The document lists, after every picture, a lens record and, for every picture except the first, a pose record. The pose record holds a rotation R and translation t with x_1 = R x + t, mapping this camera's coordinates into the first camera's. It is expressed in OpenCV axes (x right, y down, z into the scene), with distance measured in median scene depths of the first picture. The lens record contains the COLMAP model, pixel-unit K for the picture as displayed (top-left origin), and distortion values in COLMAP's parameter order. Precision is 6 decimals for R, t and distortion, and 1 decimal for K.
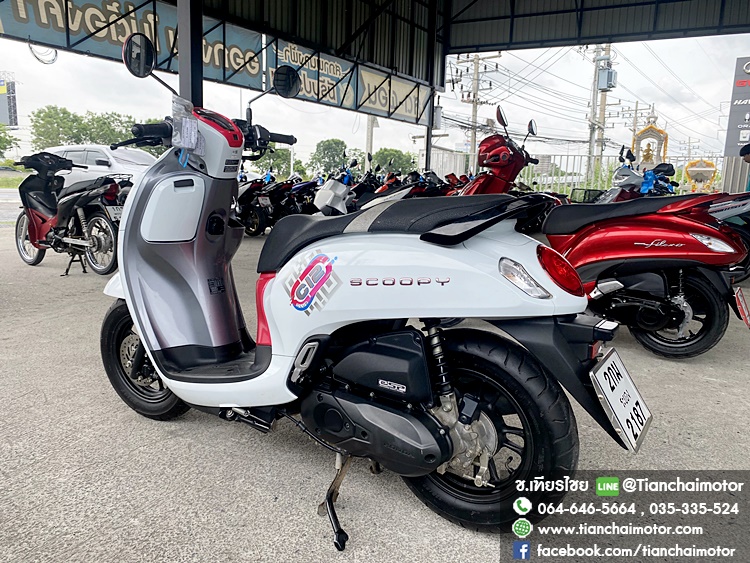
lens RADIAL K [[572.3, 0, 368.8], [0, 572.3, 276.9], [0, 0, 1]] dist [0.024838, -0.031738]
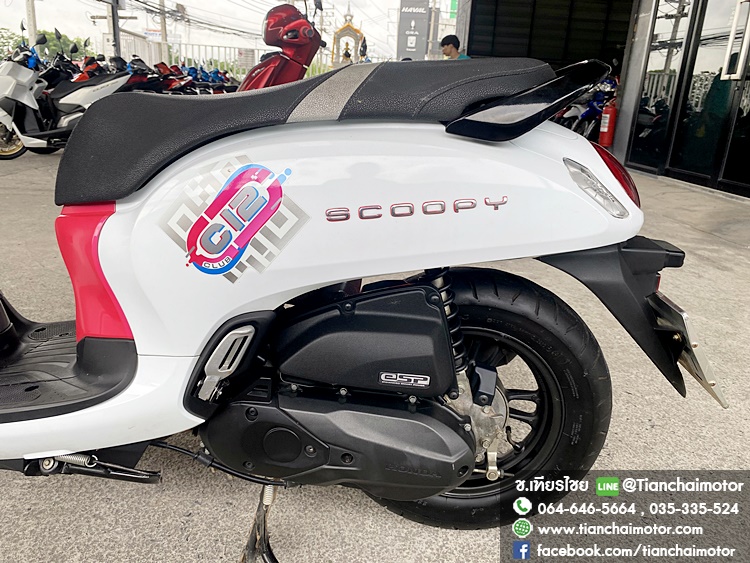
lens RADIAL K [[572.3, 0, 371.4], [0, 572.3, 277.5], [0, 0, 1]] dist [0.024838, -0.031738]
pose [[0.870332, -0.134077, 0.473862, -0.228062], [0.052908, 0.982113, 0.180708, -0.025224], [-0.489614, -0.132205, 0.861858, 0.430800]]
